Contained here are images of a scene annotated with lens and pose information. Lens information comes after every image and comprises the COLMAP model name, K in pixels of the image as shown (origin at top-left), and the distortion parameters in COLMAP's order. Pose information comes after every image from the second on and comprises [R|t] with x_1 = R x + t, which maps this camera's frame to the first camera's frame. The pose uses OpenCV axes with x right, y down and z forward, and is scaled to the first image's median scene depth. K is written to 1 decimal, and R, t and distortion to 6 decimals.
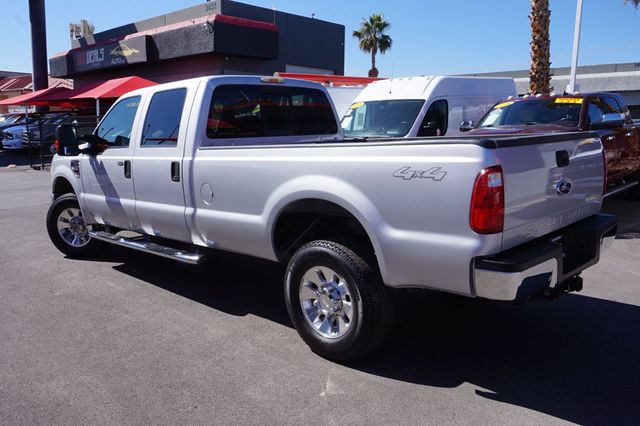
lens RADIAL K [[569.3, 0, 320.0], [0, 569.3, 213.0], [0, 0, 1]] dist [0.004277, 0.000739]
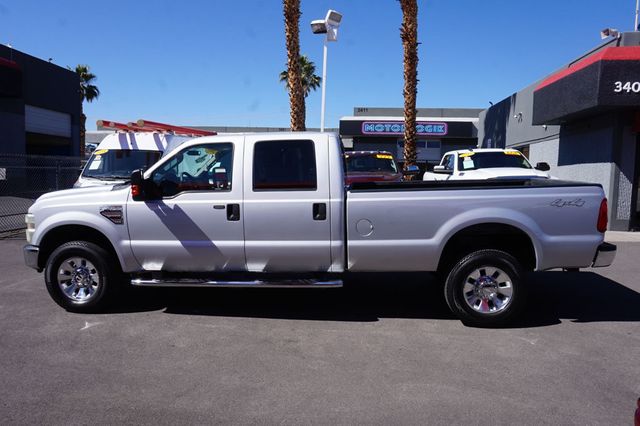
lens RADIAL K [[462.6, 0, 320.0], [0, 462.6, 213.0], [0, 0, 1]] dist [0.003952, 0.002129]
pose [[0.739993, -0.051115, 0.670670, -0.902503], [0.086765, 0.996032, -0.019822, -0.050266], [-0.666995, 0.072859, 0.741491, 0.288964]]
